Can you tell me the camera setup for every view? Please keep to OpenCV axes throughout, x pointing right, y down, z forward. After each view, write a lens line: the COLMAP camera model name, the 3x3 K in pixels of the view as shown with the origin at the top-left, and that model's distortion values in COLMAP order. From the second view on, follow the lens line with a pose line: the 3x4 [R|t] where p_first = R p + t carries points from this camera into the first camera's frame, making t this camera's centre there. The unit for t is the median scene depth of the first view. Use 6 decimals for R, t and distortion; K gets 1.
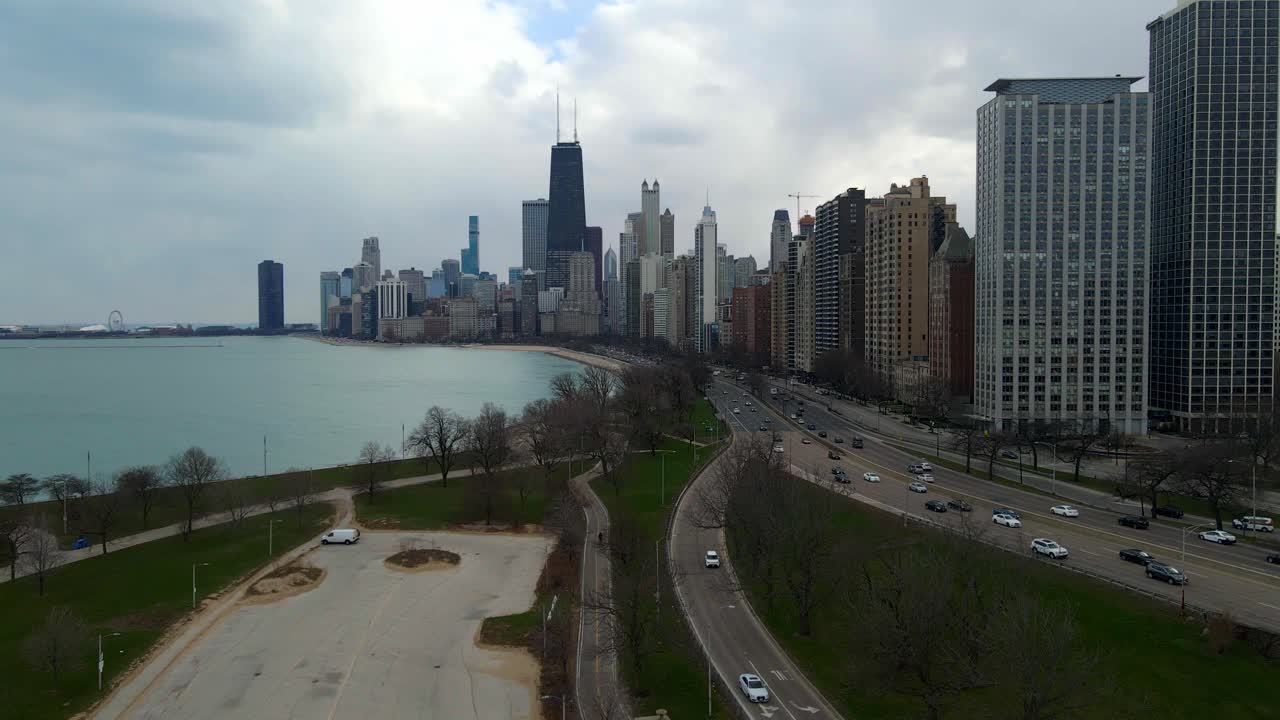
lens RADIAL K [[946.8, 0, 634.4], [0, 946.8, 345.7], [0, 0, 1]] dist [-0.001928, 0.007536]
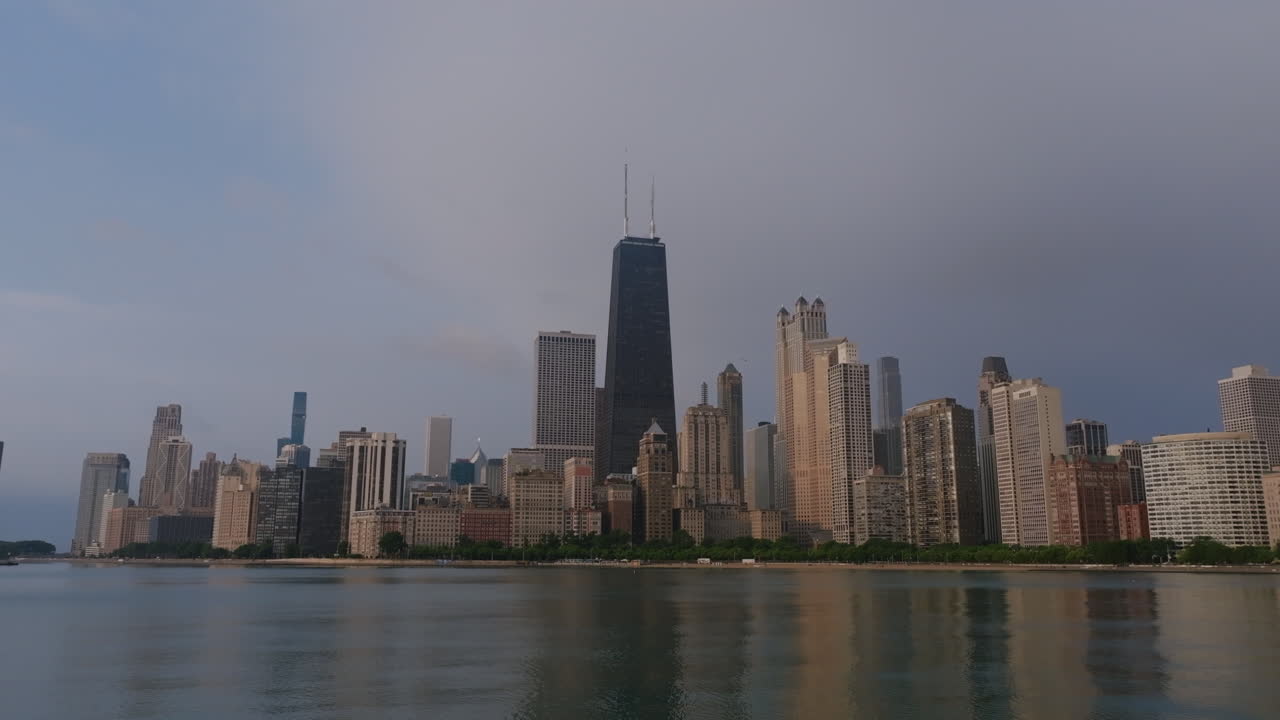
lens RADIAL K [[998.6, 0, 640.0], [0, 998.6, 360.0], [0, 0, 1]] dist [0.007053, -0.002315]
pose [[0.956114, 0.063333, 0.286069, -0.265220], [0.001800, 0.975071, -0.221886, 0.009934], [-0.292991, 0.212663, 0.932165, 0.421222]]
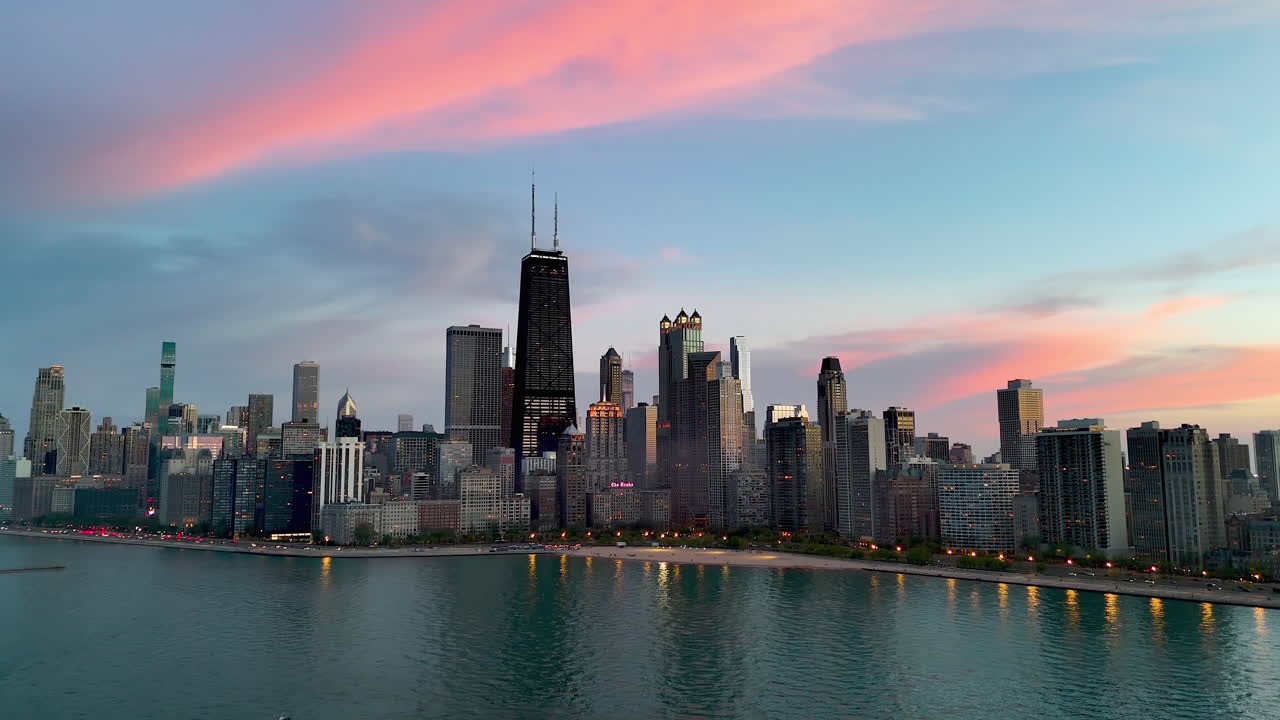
lens RADIAL K [[984.8, 0, 640.0], [0, 984.8, 360.0], [0, 0, 1]] dist [0.144489, -0.208553]
pose [[0.892653, 0.048242, 0.448155, -0.357378], [0.014837, 0.990573, -0.136183, -0.028438], [-0.450500, 0.128213, 0.883522, 0.319736]]
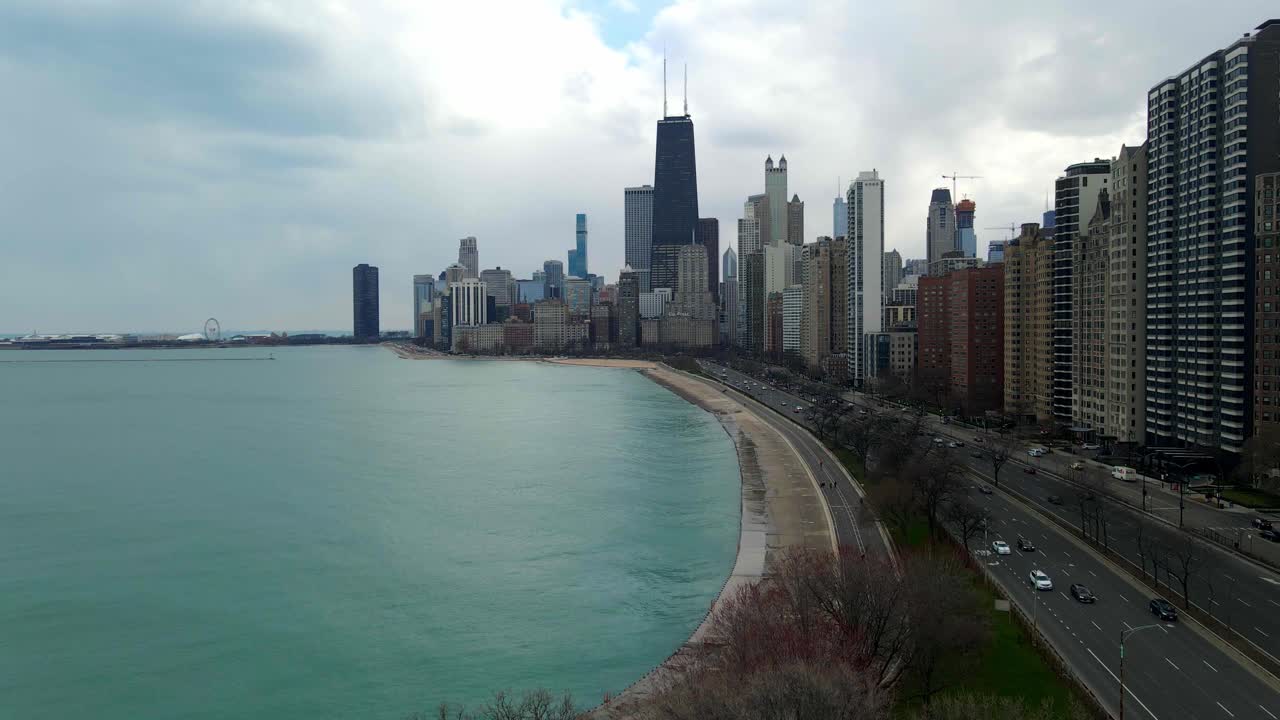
lens RADIAL K [[946.8, 0, 634.4], [0, 946.8, 345.7], [0, 0, 1]] dist [-0.001928, 0.007536]
pose [[0.991793, -0.001062, -0.127853, -0.000069], [0.000316, 0.999983, -0.005854, -0.005726], [0.127857, 0.005766, 0.991776, 0.167369]]
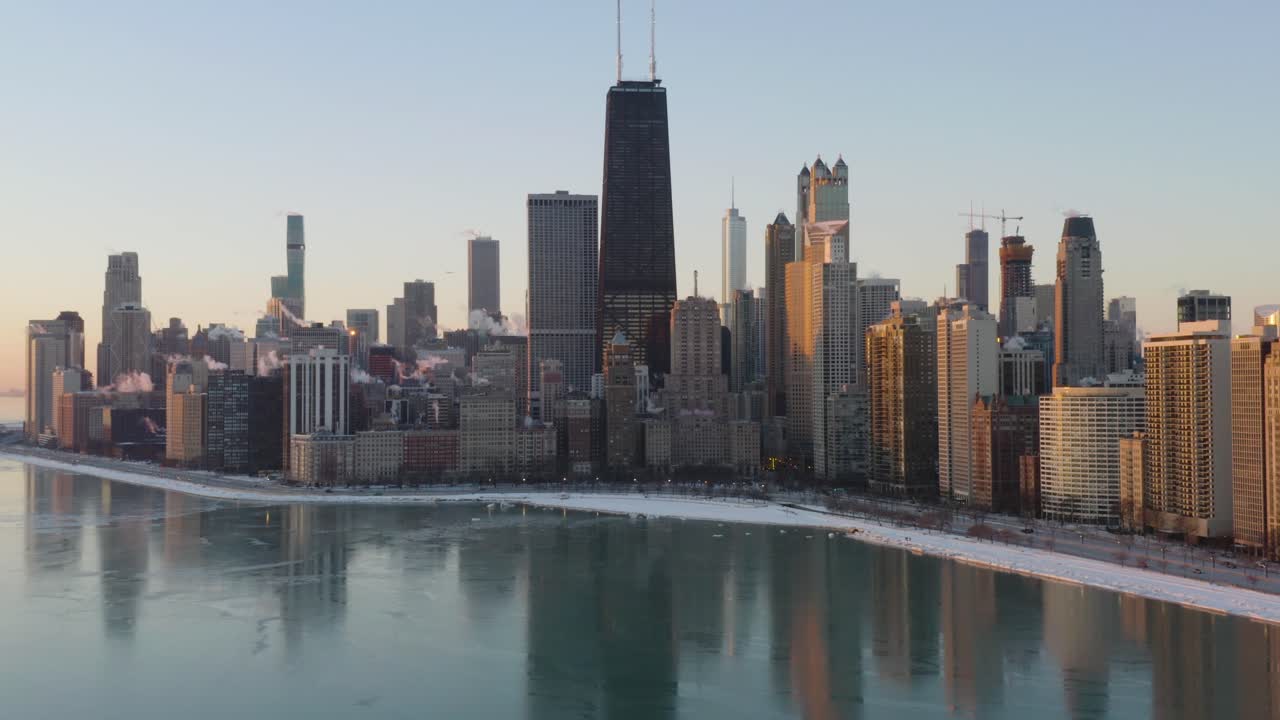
lens RADIAL K [[1476.7, 0, 640.0], [0, 1476.7, 360.0], [0, 0, 1]] dist [0.518669, -1.650266]
pose [[0.987785, 0.000527, 0.155825, -0.204254], [0.006014, 0.999120, -0.041503, -0.031572], [-0.155709, 0.041933, 0.986912, 0.214060]]
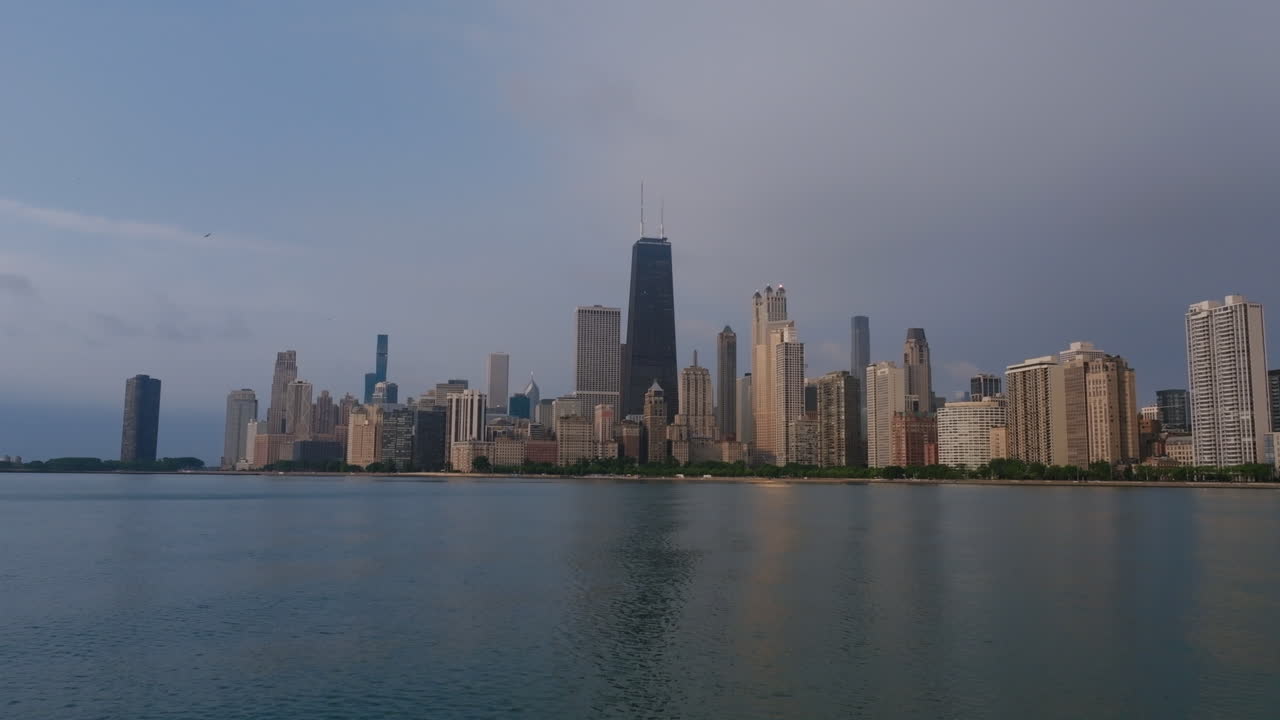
lens RADIAL K [[998.6, 0, 640.0], [0, 998.6, 360.0], [0, 0, 1]] dist [0.007053, -0.002315]
pose [[0.969151, 0.041926, 0.242874, -0.303586], [-0.007188, 0.989815, -0.142180, 0.017467], [-0.246361, 0.136048, 0.959582, 0.180197]]
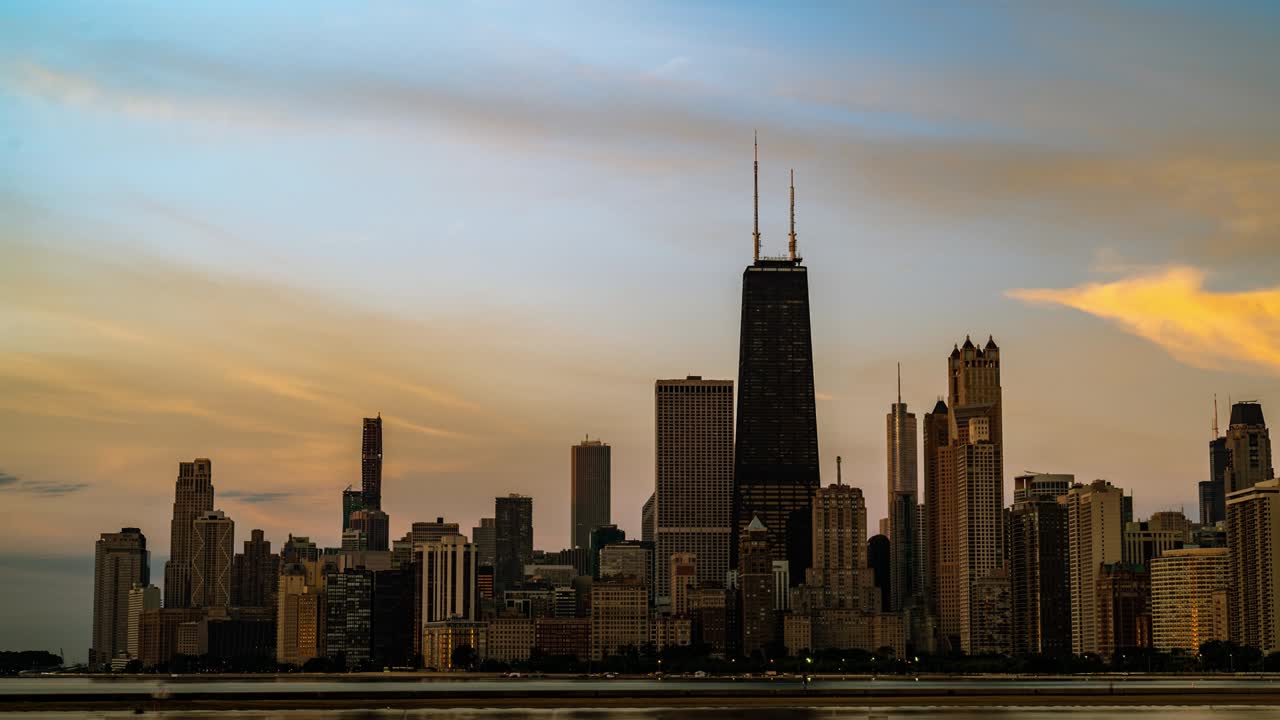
lens RADIAL K [[2172.9, 0, 622.4], [0, 2172.9, 430.8], [0, 0, 1]] dist [0.004788, 0.070186]
pose [[0.996994, 0.011375, 0.076639, -0.241704], [-0.000672, 0.990396, -0.138260, 0.024085], [-0.077476, 0.137793, 0.987426, -0.070996]]
